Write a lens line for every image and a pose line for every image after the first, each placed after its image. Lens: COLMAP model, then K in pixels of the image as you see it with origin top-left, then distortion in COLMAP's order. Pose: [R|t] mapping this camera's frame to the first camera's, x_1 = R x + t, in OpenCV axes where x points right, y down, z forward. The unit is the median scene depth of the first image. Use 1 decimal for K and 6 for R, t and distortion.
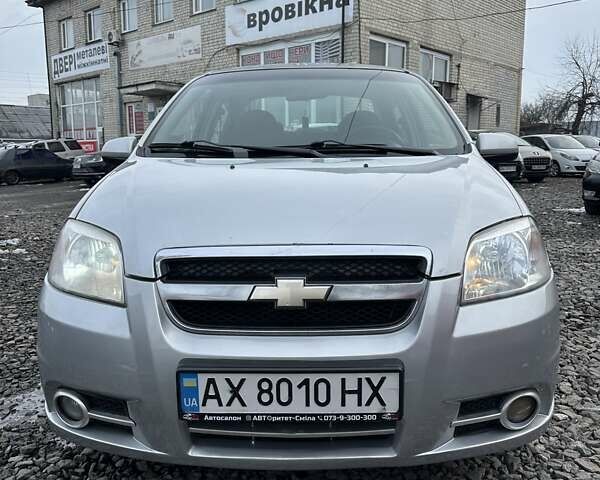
lens RADIAL K [[597.9, 0, 305.6], [0, 597.9, 240.4], [0, 0, 1]] dist [0.028330, 0.000000]
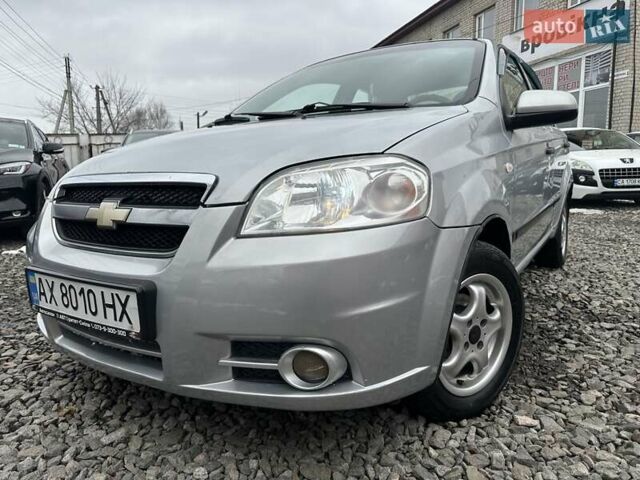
lens RADIAL K [[466.7, 0, 324.1], [0, 466.7, 236.3], [0, 0, 1]] dist [0.004947, -0.004973]
pose [[0.846946, 0.062432, -0.528001, 0.776007], [-0.064416, 0.997815, 0.014657, 0.089795], [0.527762, 0.021598, 0.849117, 0.472963]]
